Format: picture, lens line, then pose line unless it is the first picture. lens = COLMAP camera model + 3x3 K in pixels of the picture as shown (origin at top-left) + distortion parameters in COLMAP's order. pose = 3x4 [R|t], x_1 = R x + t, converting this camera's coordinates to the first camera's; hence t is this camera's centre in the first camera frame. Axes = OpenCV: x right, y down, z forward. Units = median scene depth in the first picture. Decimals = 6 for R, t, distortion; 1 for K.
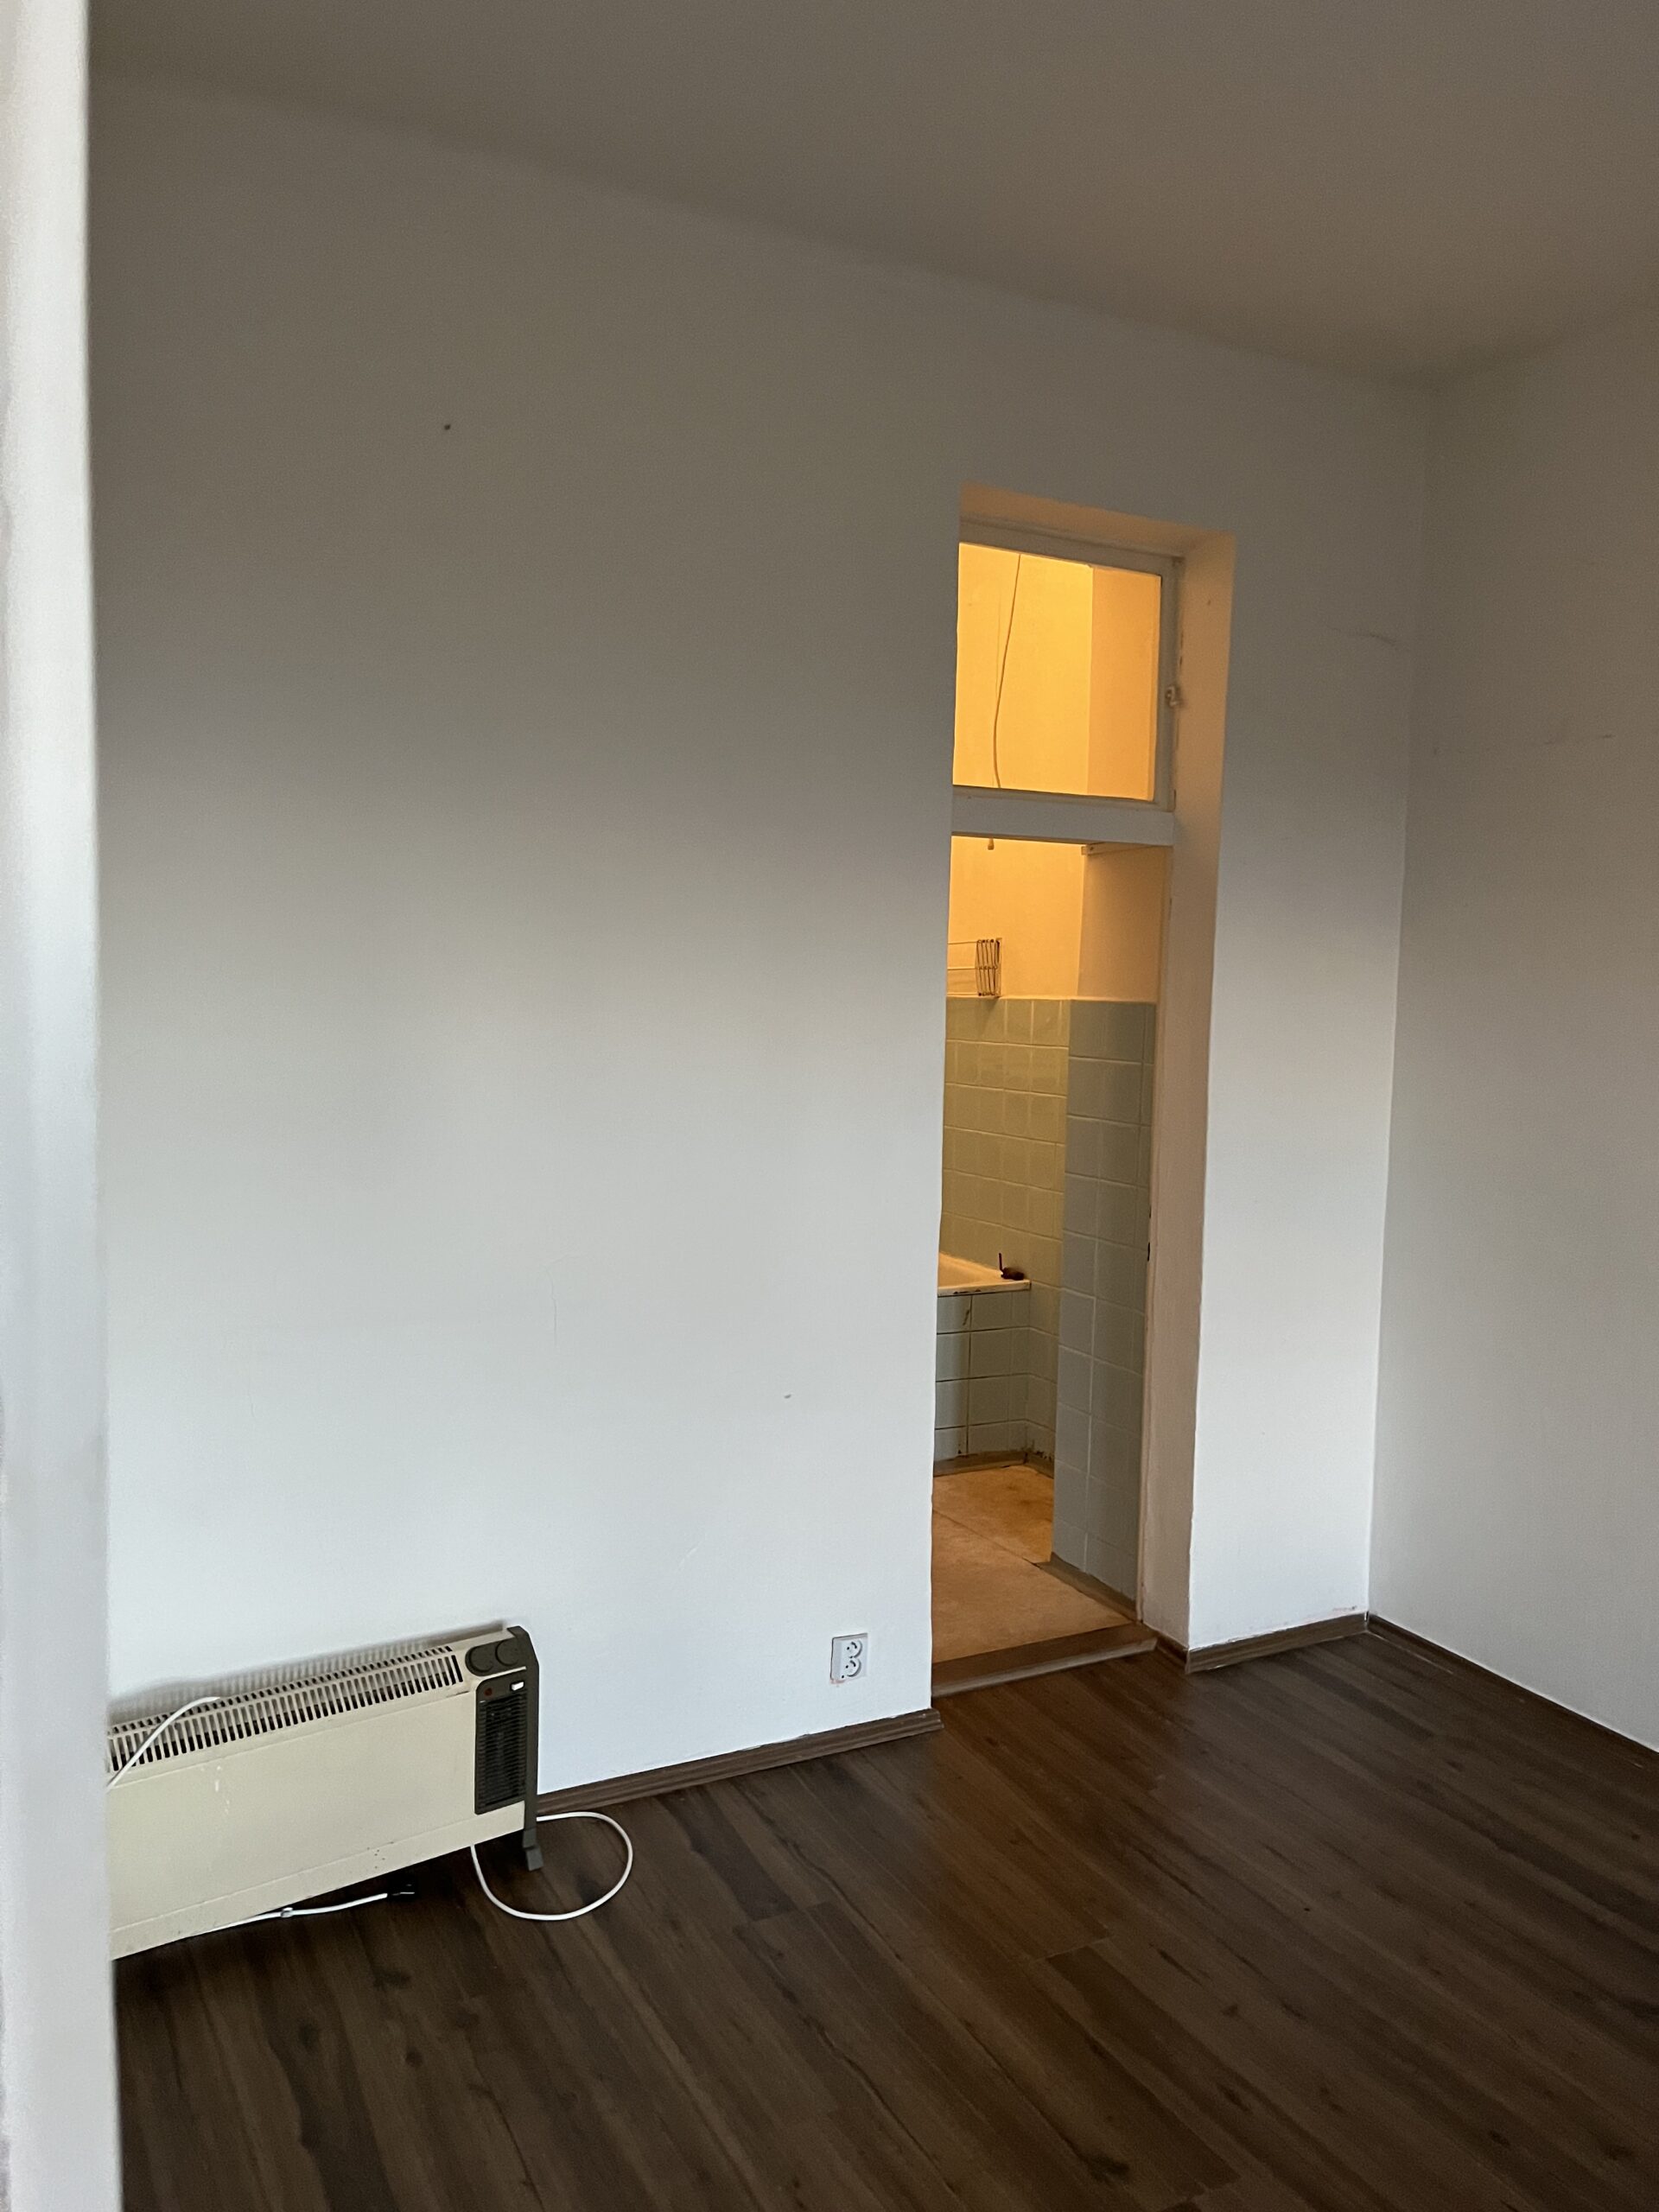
lens RADIAL K [[1720.7, 0, 832.1], [0, 1720.7, 1106.6], [0, 0, 1]] dist [-0.003509, -0.001805]
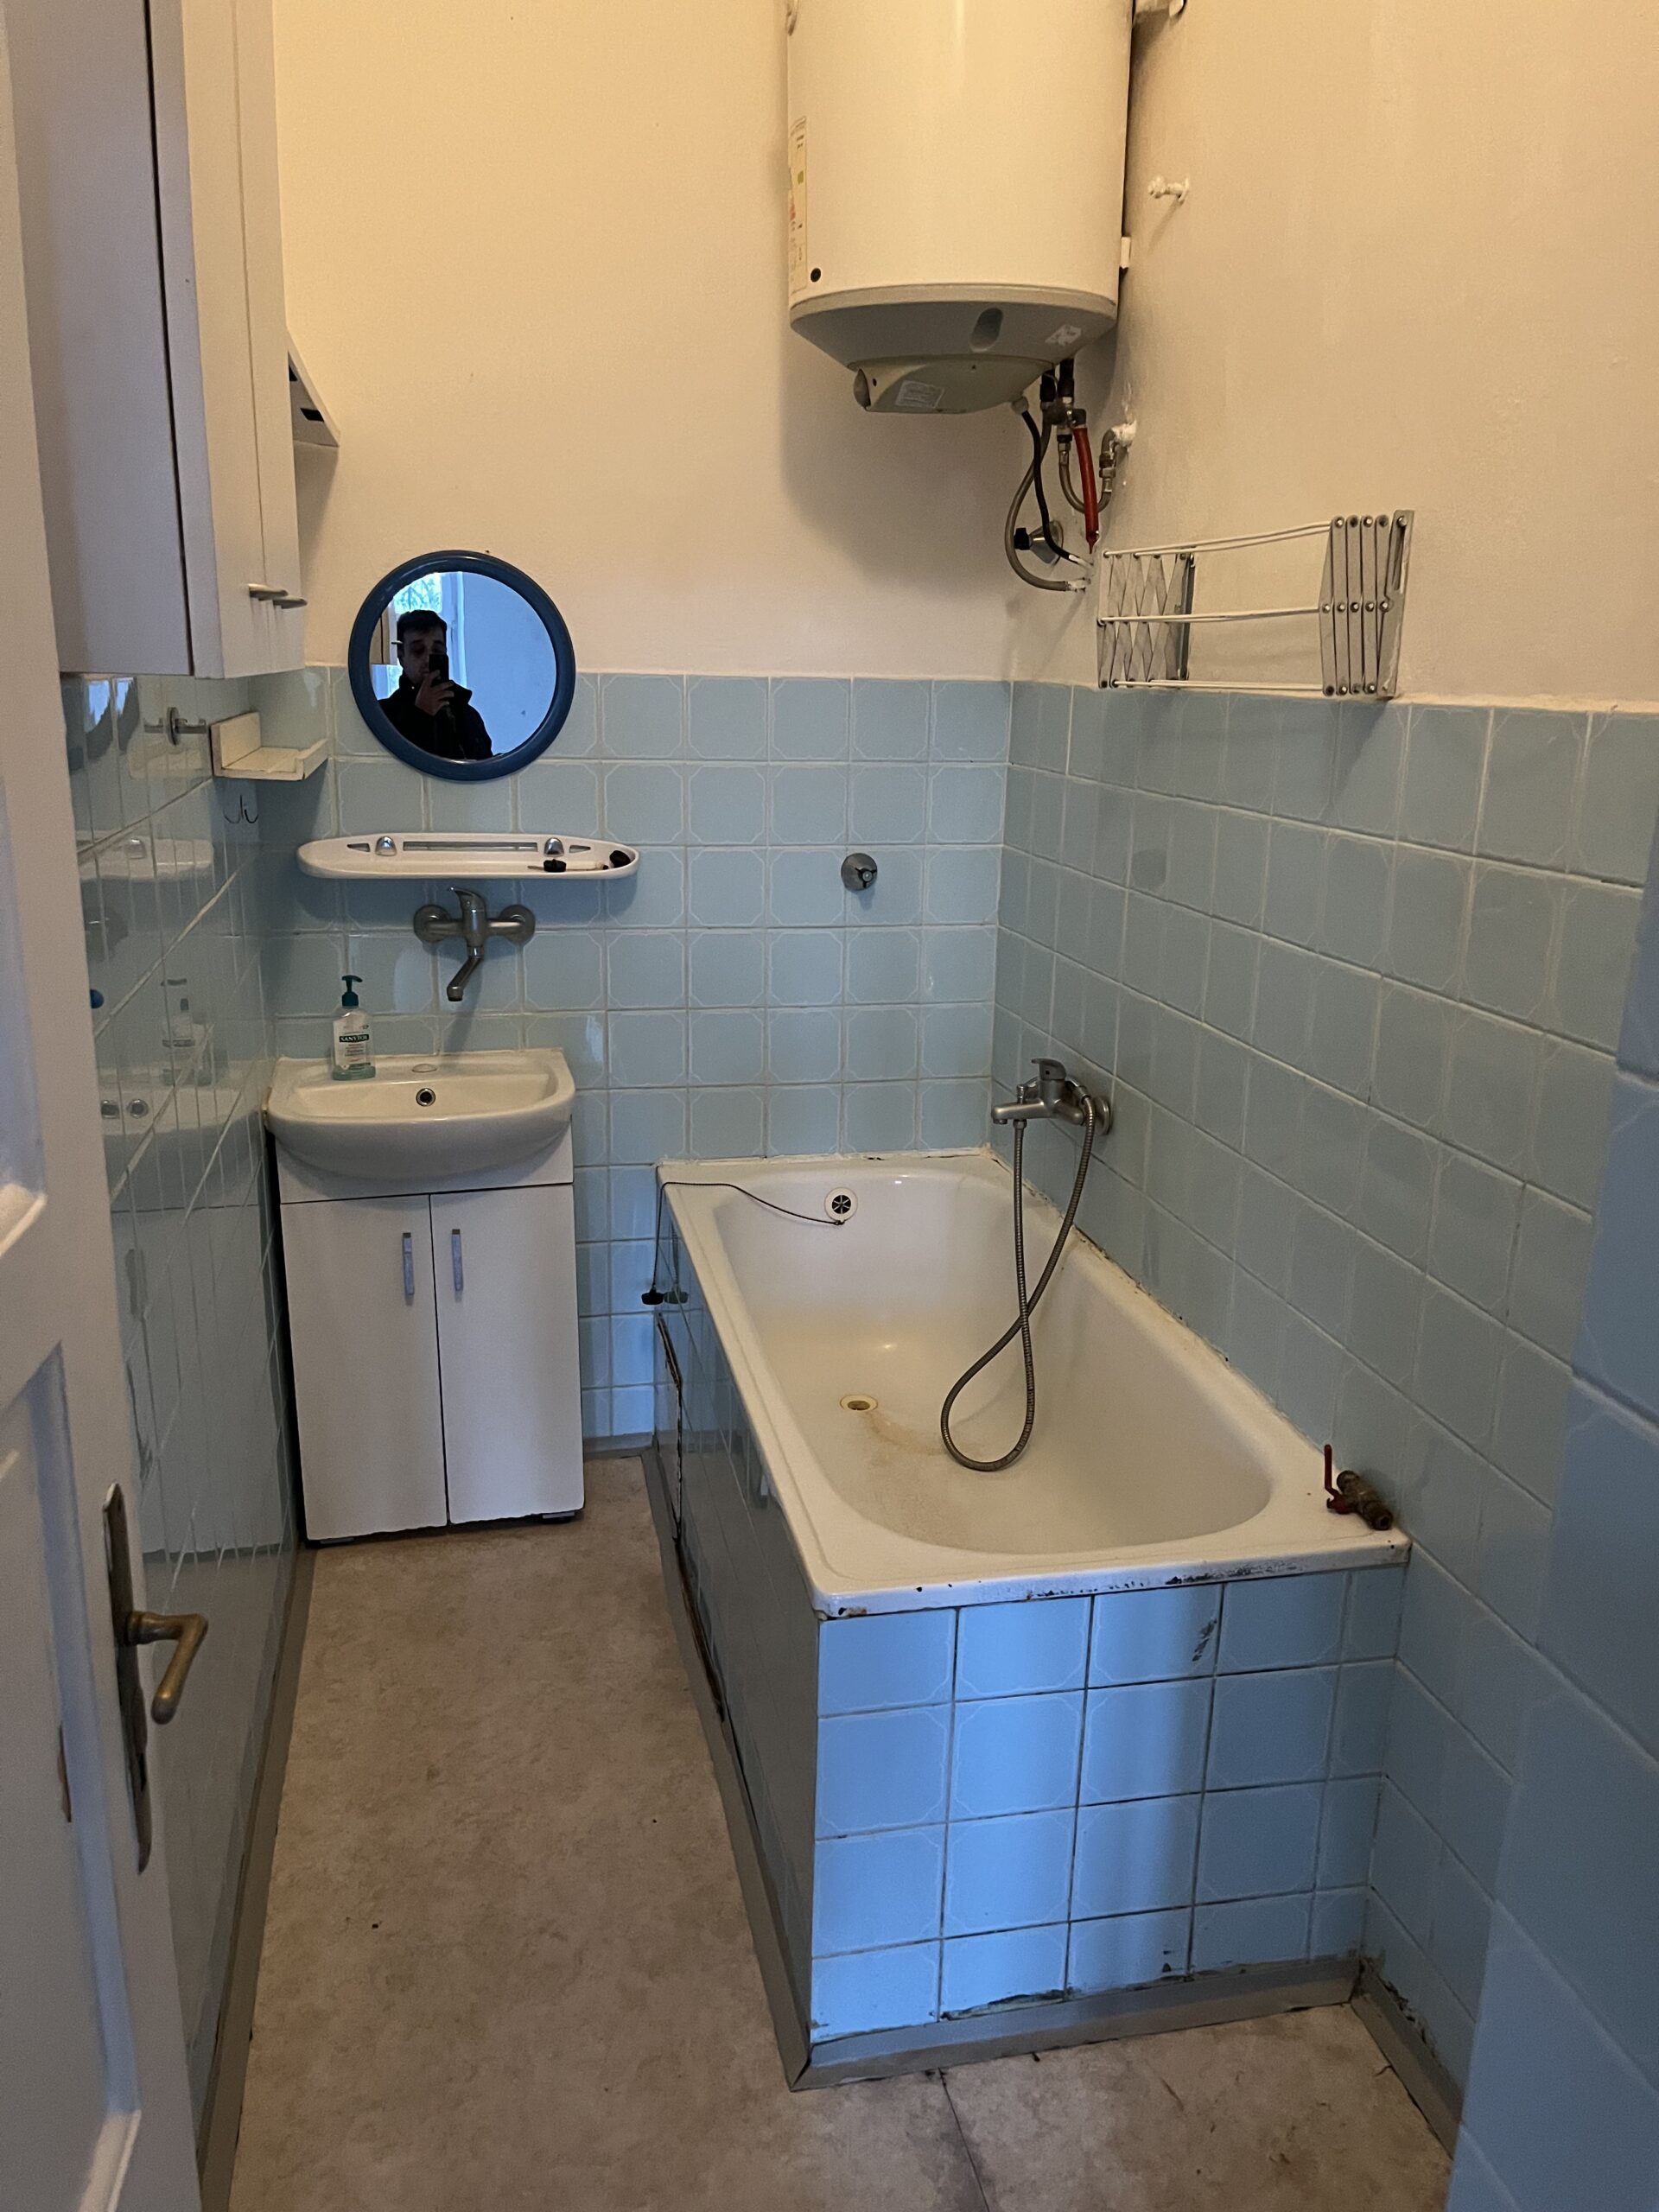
lens RADIAL K [[1720.7, 0, 825.5], [0, 1720.7, 1104.4], [0, 0, 1]] dist [-0.003509, -0.001805]
pose [[0.966272, 0.070919, -0.247567, 0.080064], [-0.026684, 0.983731, 0.177656, -0.043137], [0.256139, -0.165058, 0.952444, 0.648768]]
